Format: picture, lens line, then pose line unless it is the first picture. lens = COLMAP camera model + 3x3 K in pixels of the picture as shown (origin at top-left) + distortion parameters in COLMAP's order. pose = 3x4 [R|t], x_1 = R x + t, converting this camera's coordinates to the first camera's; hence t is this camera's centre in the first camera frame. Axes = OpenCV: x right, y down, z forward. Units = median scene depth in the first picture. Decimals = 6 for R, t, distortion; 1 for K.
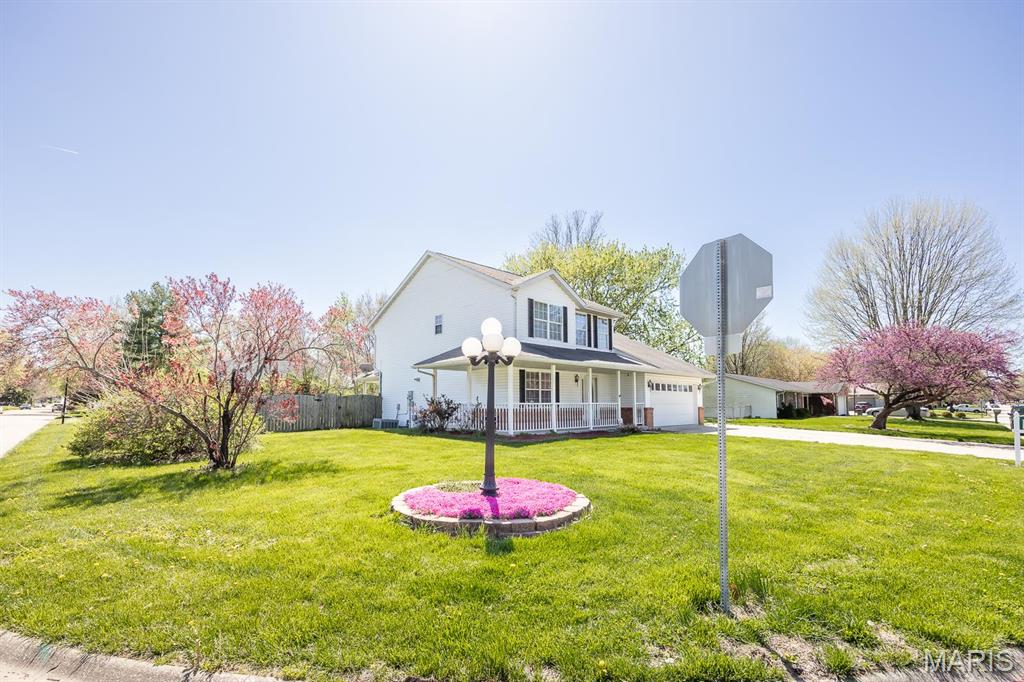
lens RADIAL K [[397.2, 0, 521.9], [0, 397.2, 340.3], [0, 0, 1]] dist [-0.001471, -0.000064]
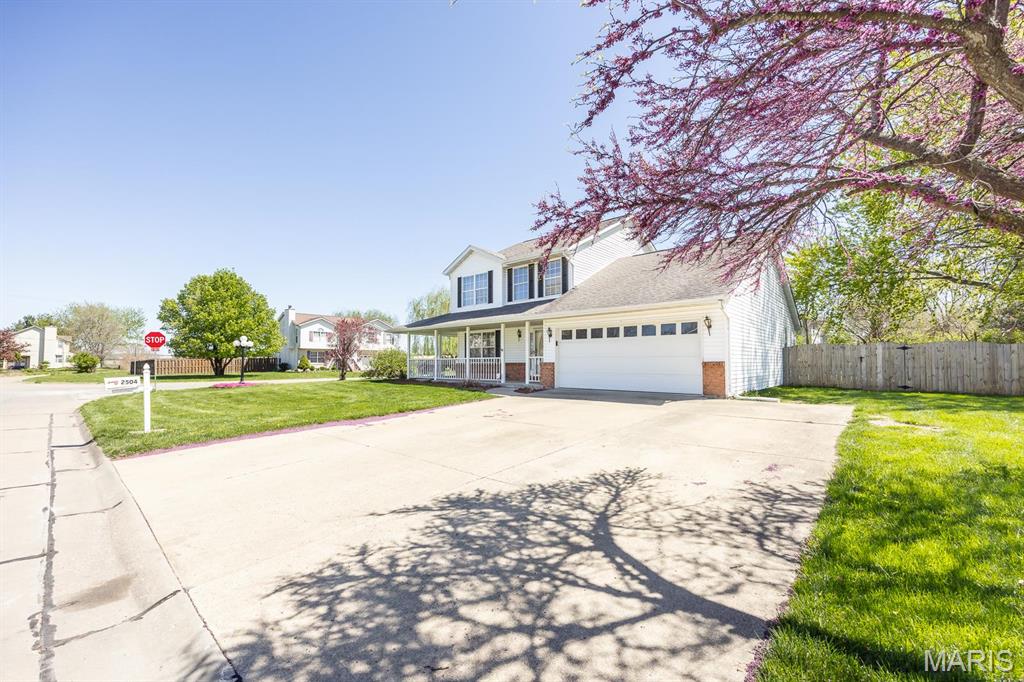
lens RADIAL K [[397.2, 0, 521.9], [0, 397.2, 340.3], [0, 0, 1]] dist [-0.001471, -0.000064]
pose [[0.170162, -0.051892, -0.984049, 1.187792], [0.166767, 0.985725, -0.023143, 0.144716], [0.971202, -0.160169, 0.176386, 0.868499]]
